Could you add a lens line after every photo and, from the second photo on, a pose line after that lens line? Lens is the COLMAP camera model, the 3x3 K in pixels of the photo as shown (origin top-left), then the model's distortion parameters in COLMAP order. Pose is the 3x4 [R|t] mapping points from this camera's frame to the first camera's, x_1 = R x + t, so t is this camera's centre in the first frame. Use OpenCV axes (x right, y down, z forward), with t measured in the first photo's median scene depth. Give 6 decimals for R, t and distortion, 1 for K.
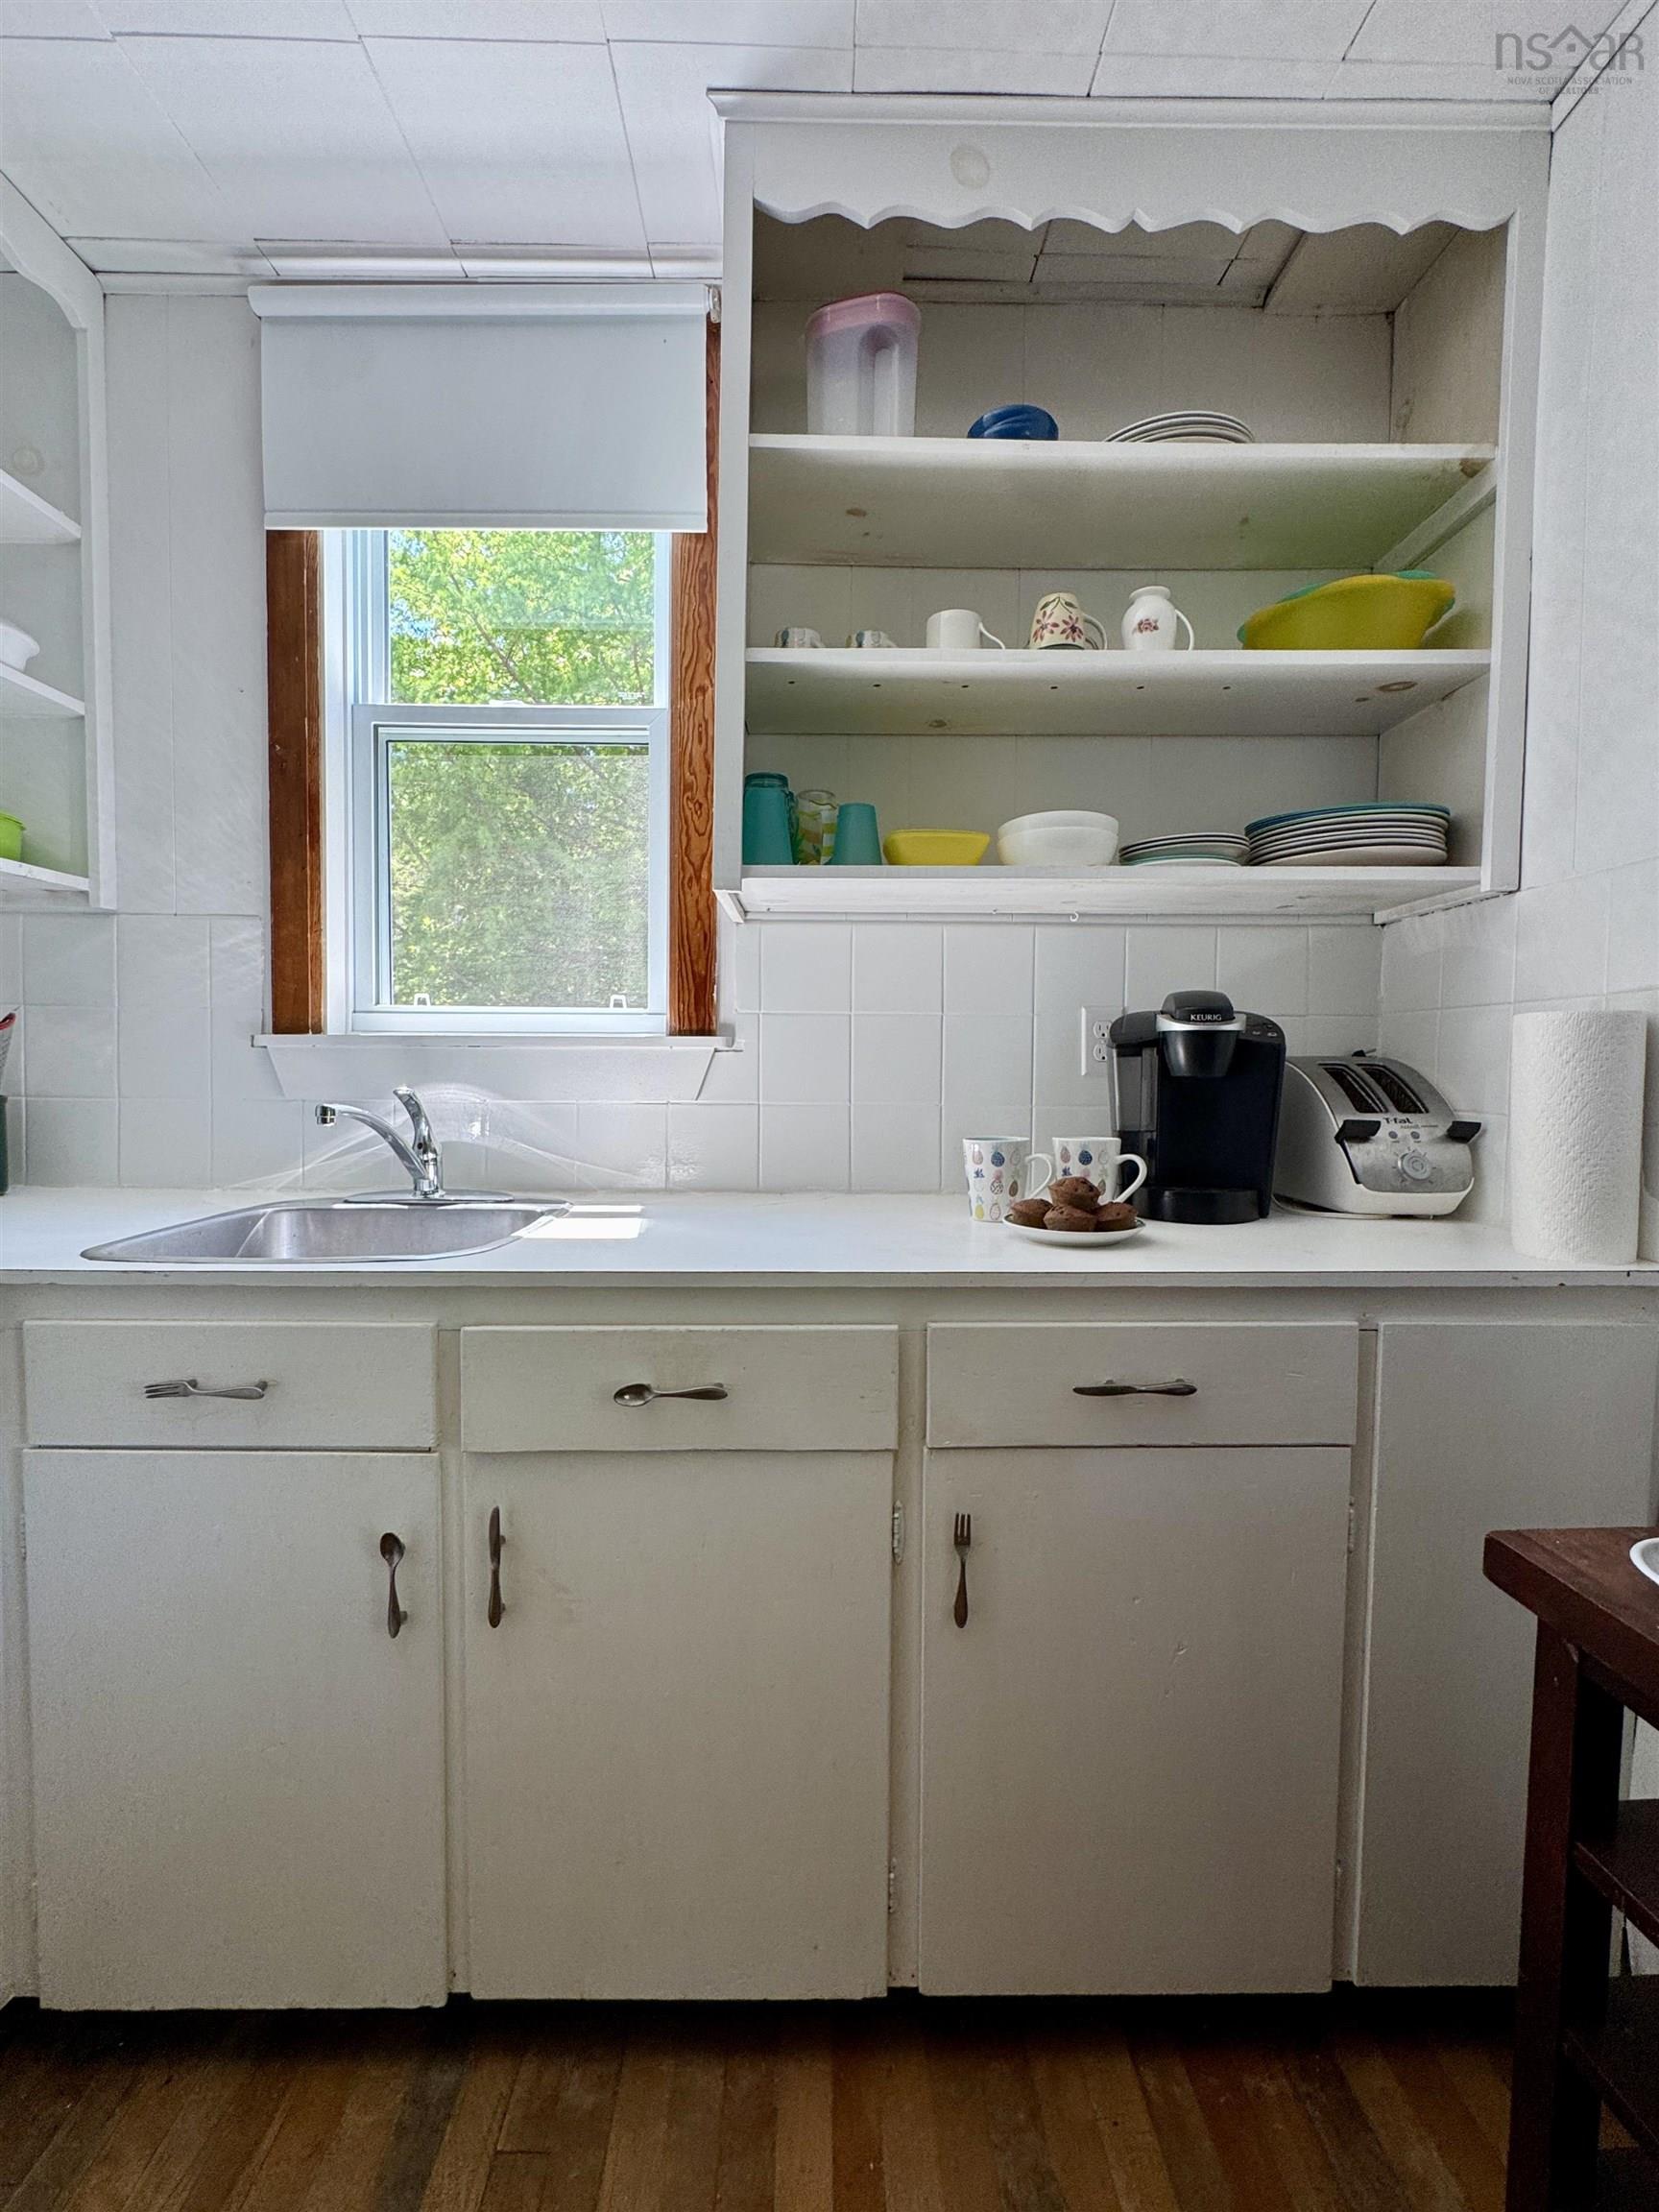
lens RADIAL K [[894.1, 0, 810.5], [0, 894.1, 1108.6], [0, 0, 1]] dist [-0.006128, 0.000104]
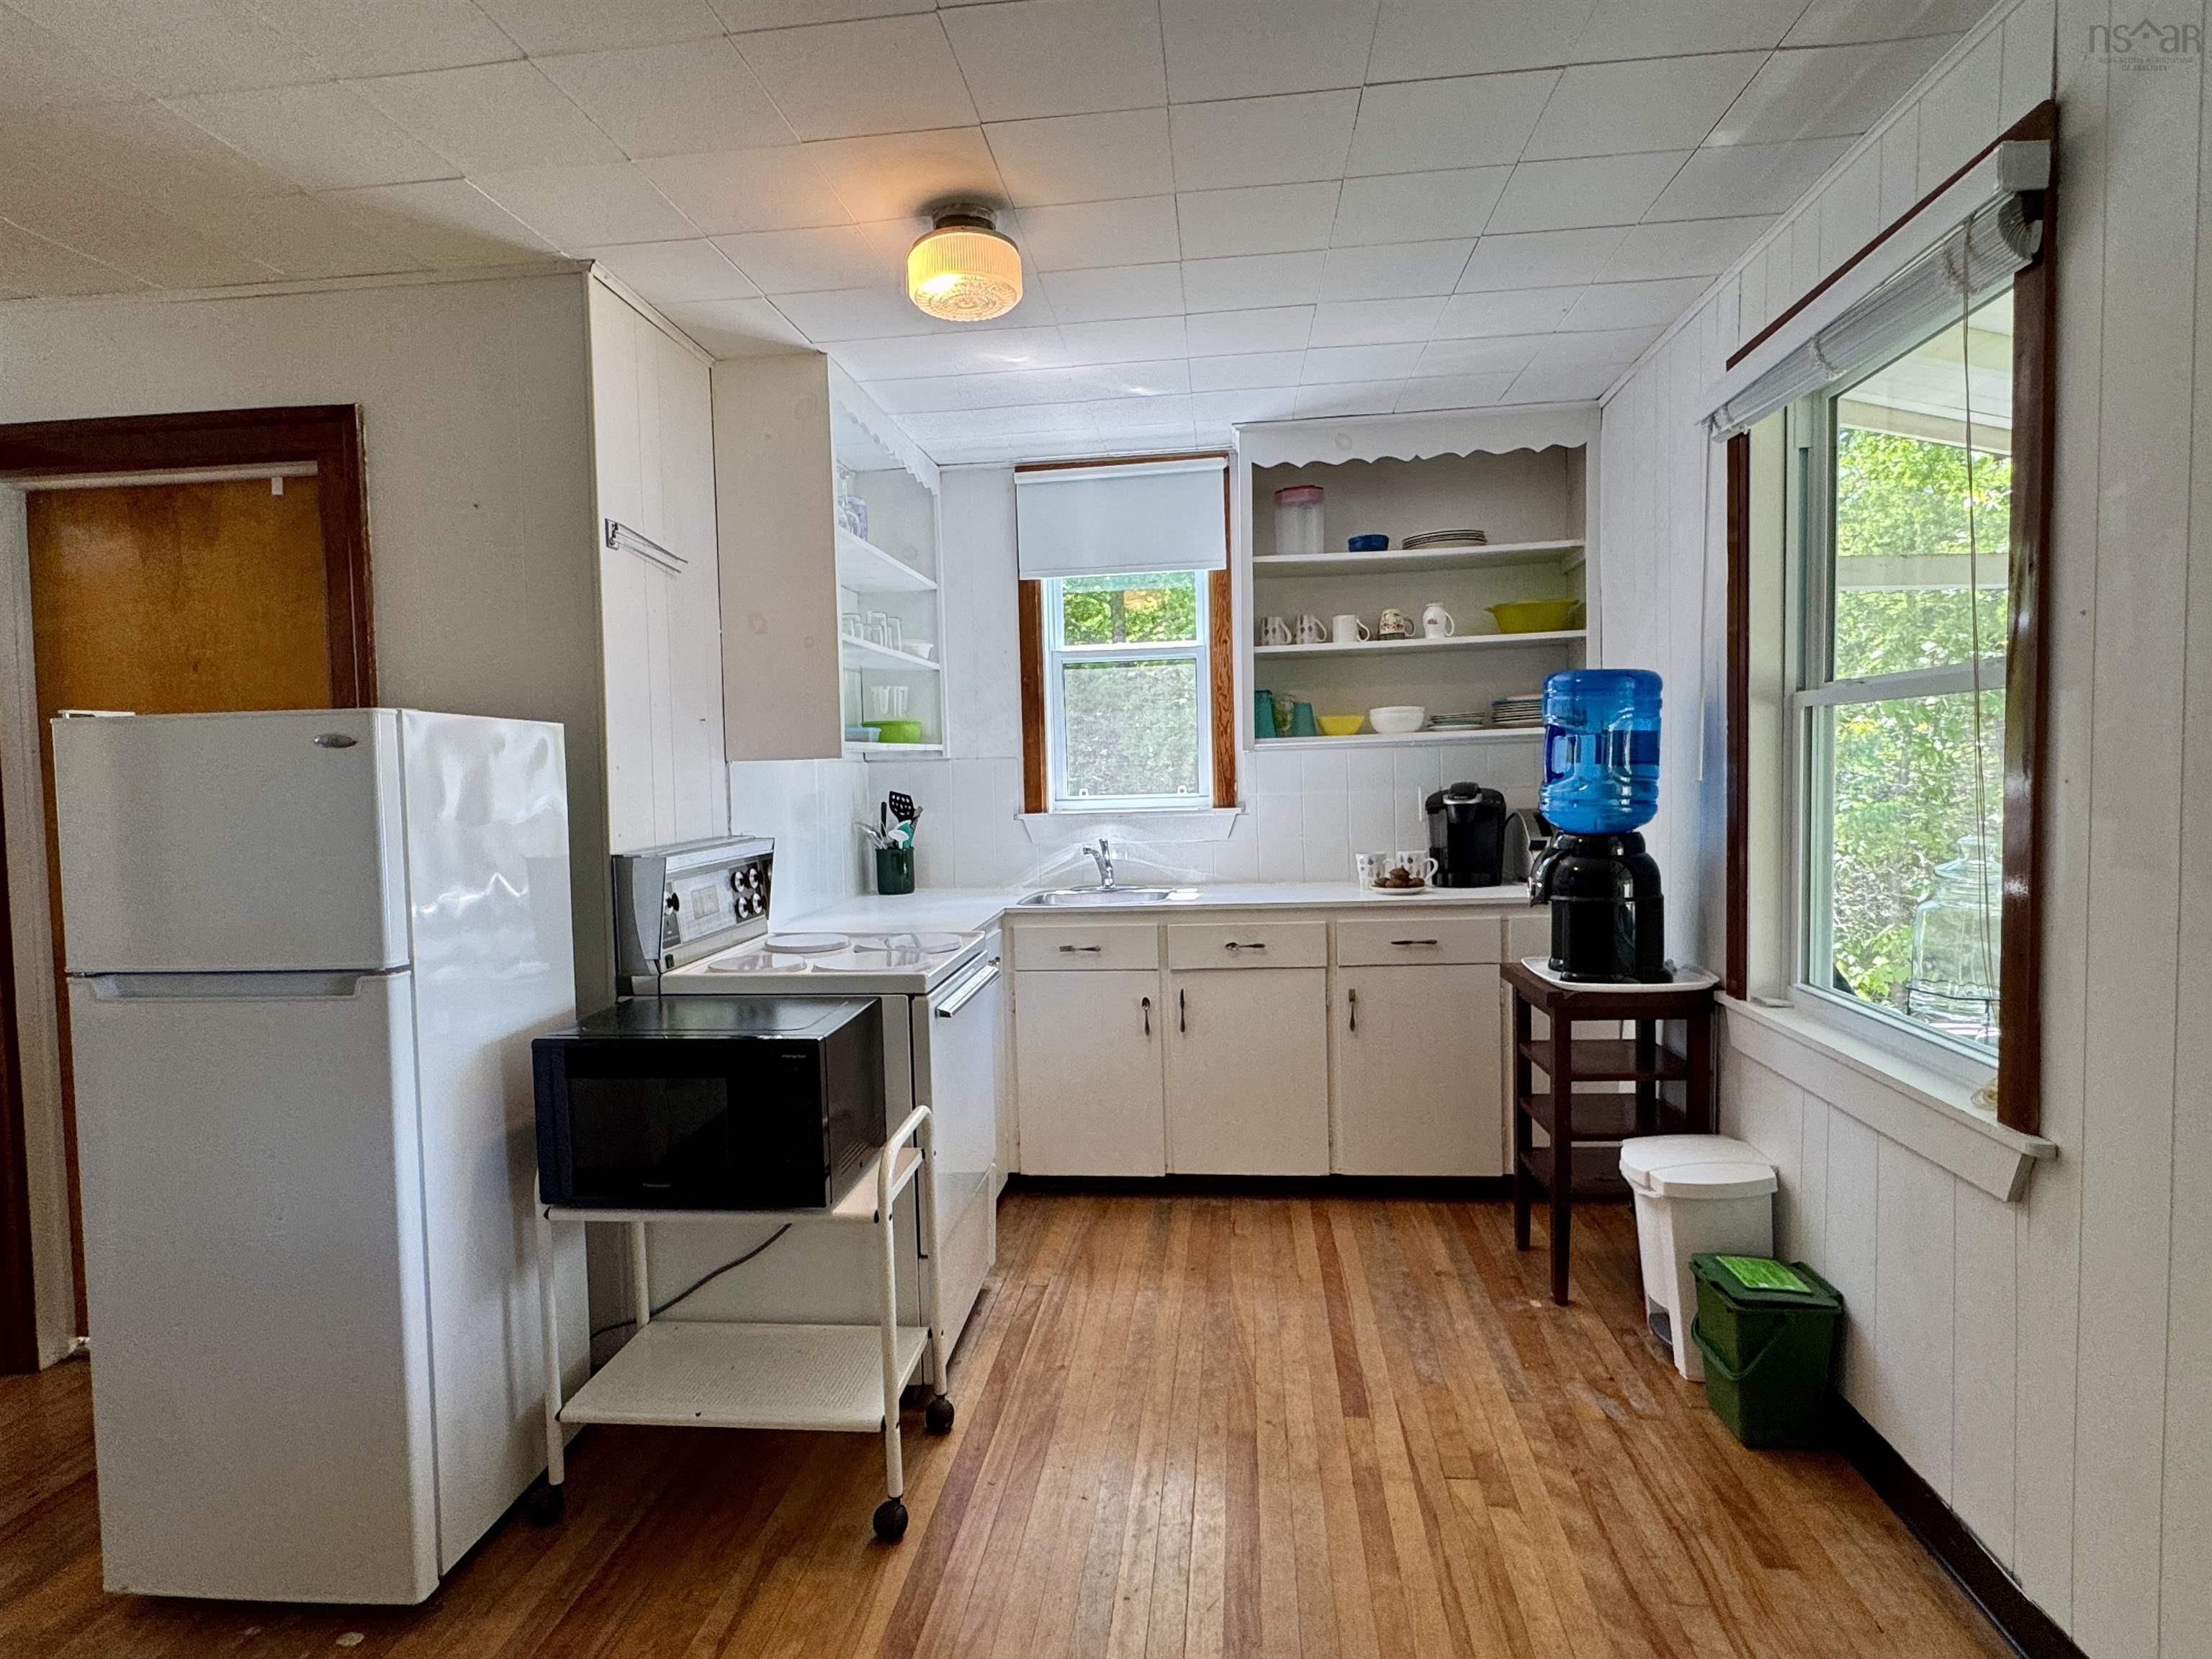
lens RADIAL K [[1212.9, 0, 1084.6], [0, 1212.9, 832.4], [0, 0, 1]] dist [-0.007774, -0.001841]
pose [[0.992200, -0.030401, -0.120895, -0.136859], [0.030938, 0.999518, 0.002570, -0.048513], [0.120759, -0.006290, 0.992662, -2.128916]]
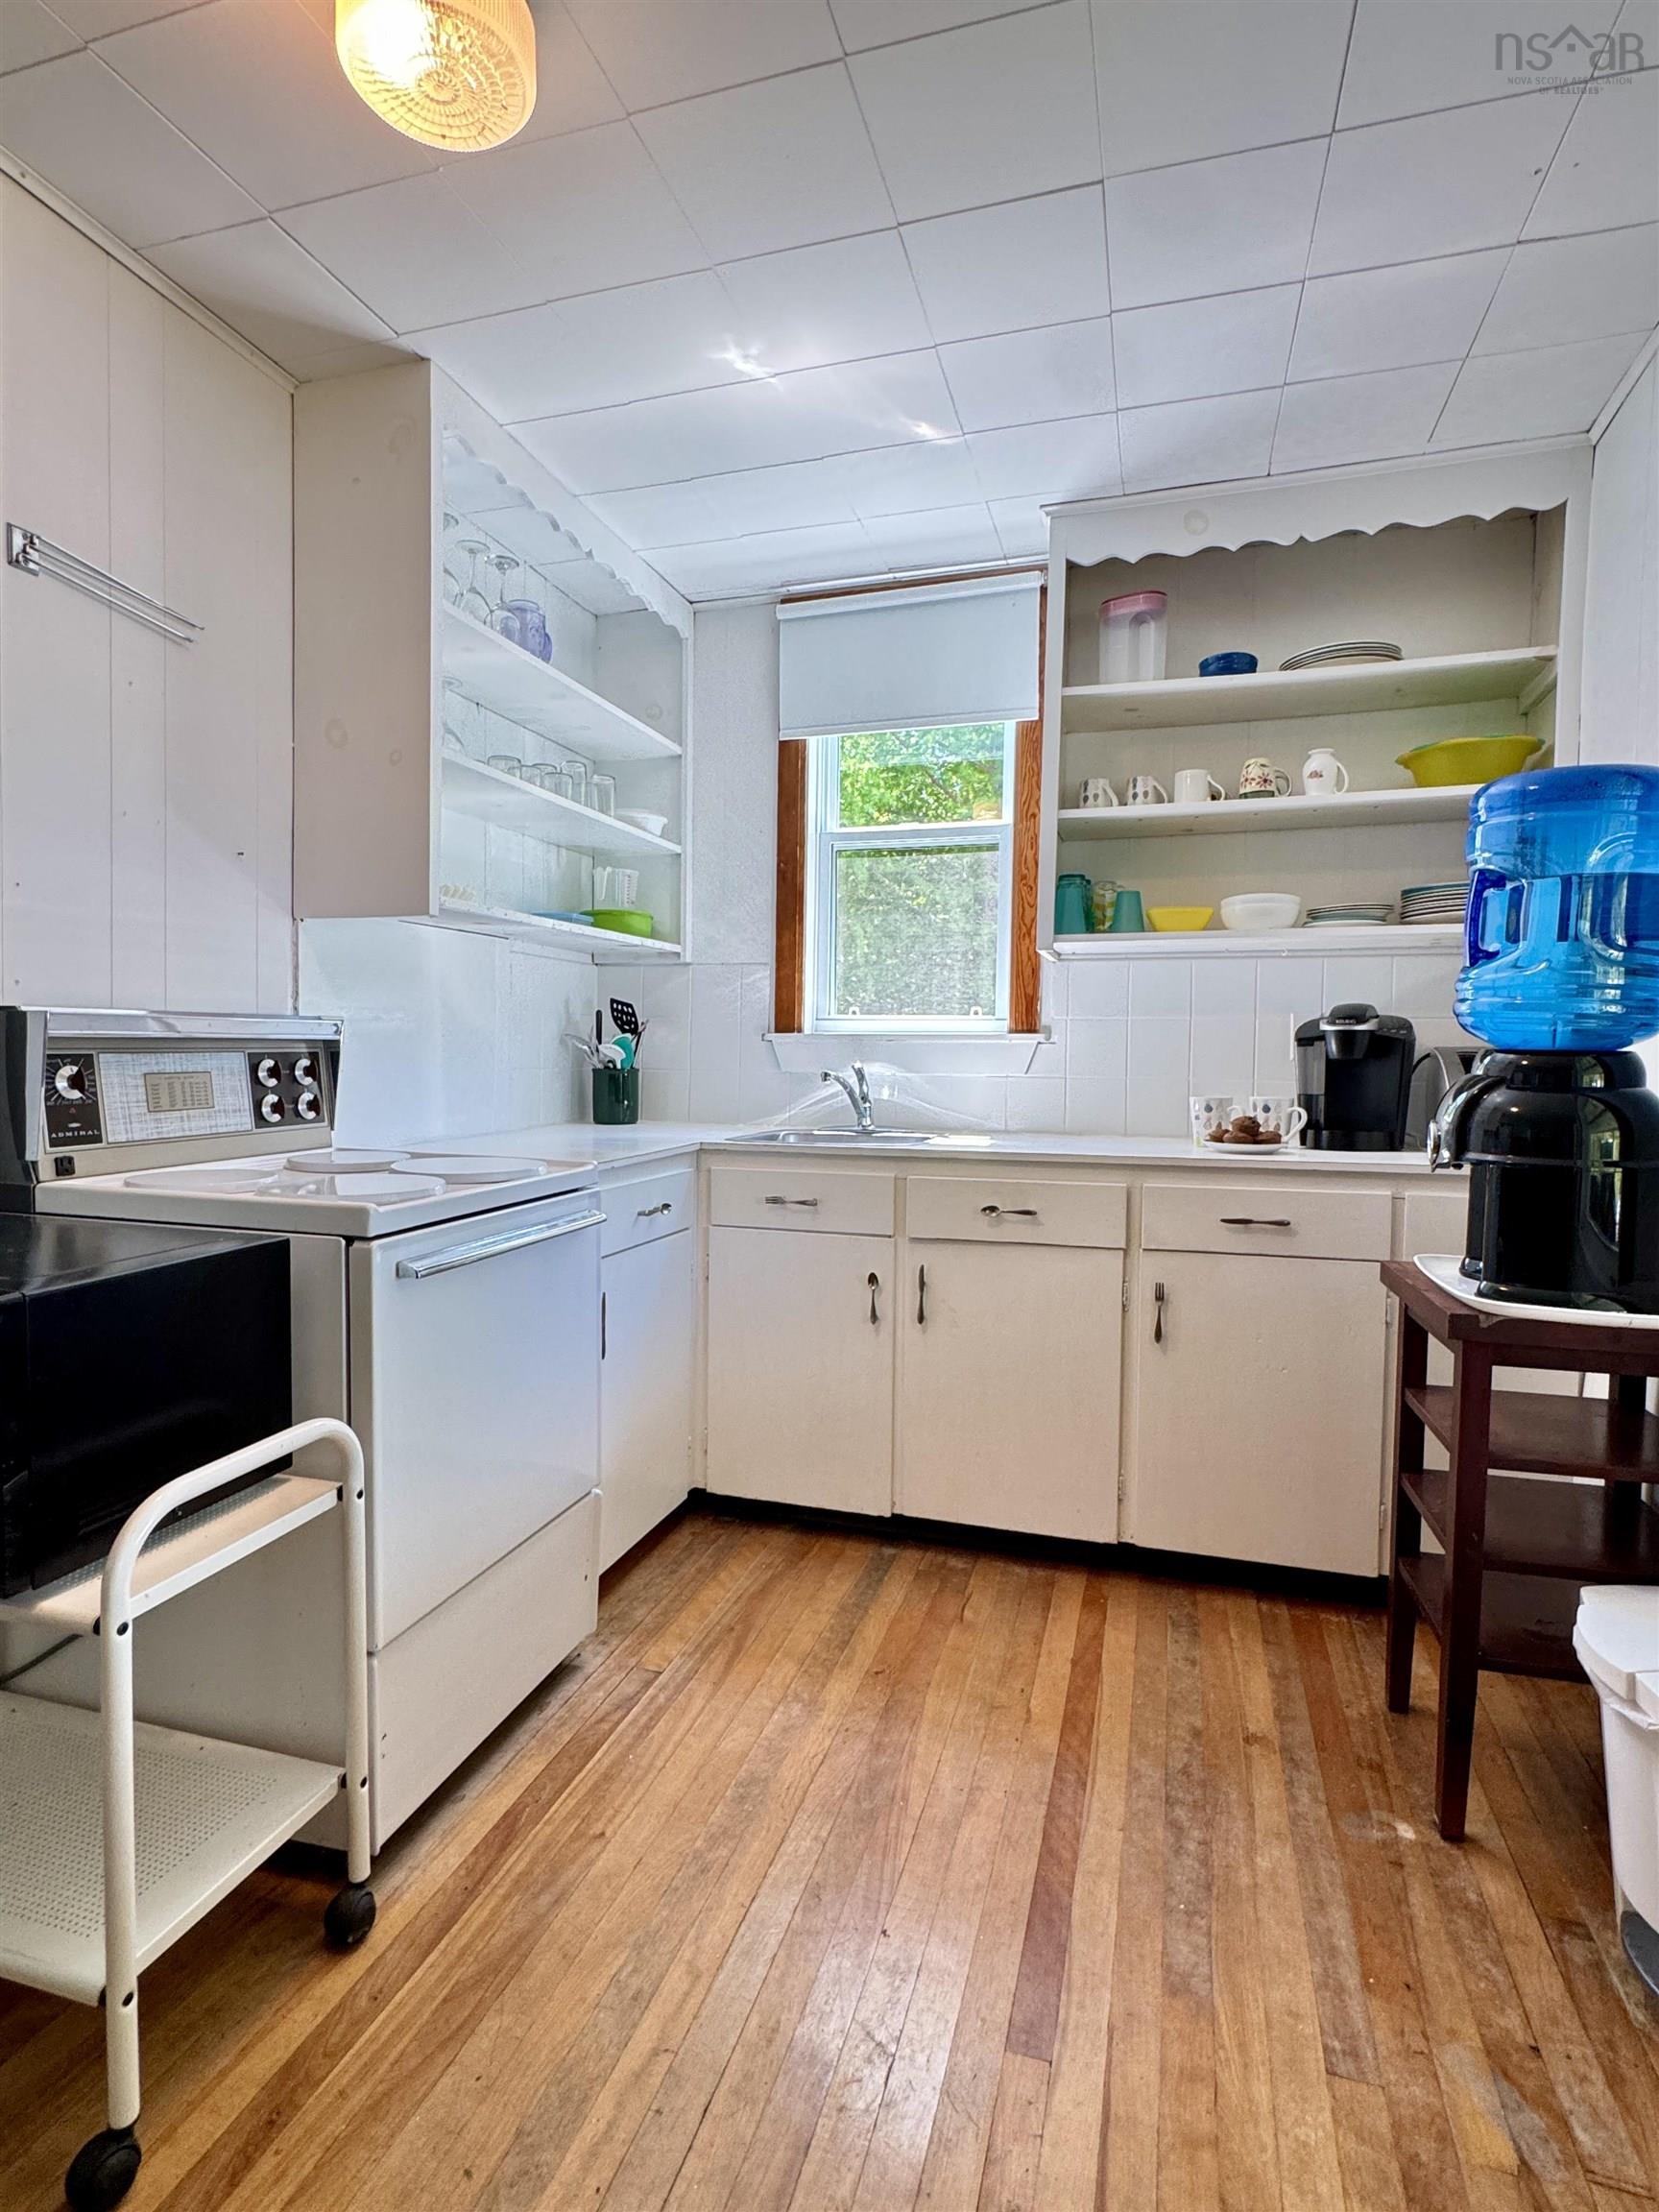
lens RADIAL K [[1101.5, 0, 836.7], [0, 1101.5, 1108.1], [0, 0, 1]] dist [-0.008770, 0.002682]
pose [[0.954922, 0.016661, -0.296389, 0.153399], [-0.018704, 0.999817, -0.004058, 0.075857], [0.296268, 0.009419, 0.955059, -1.116925]]
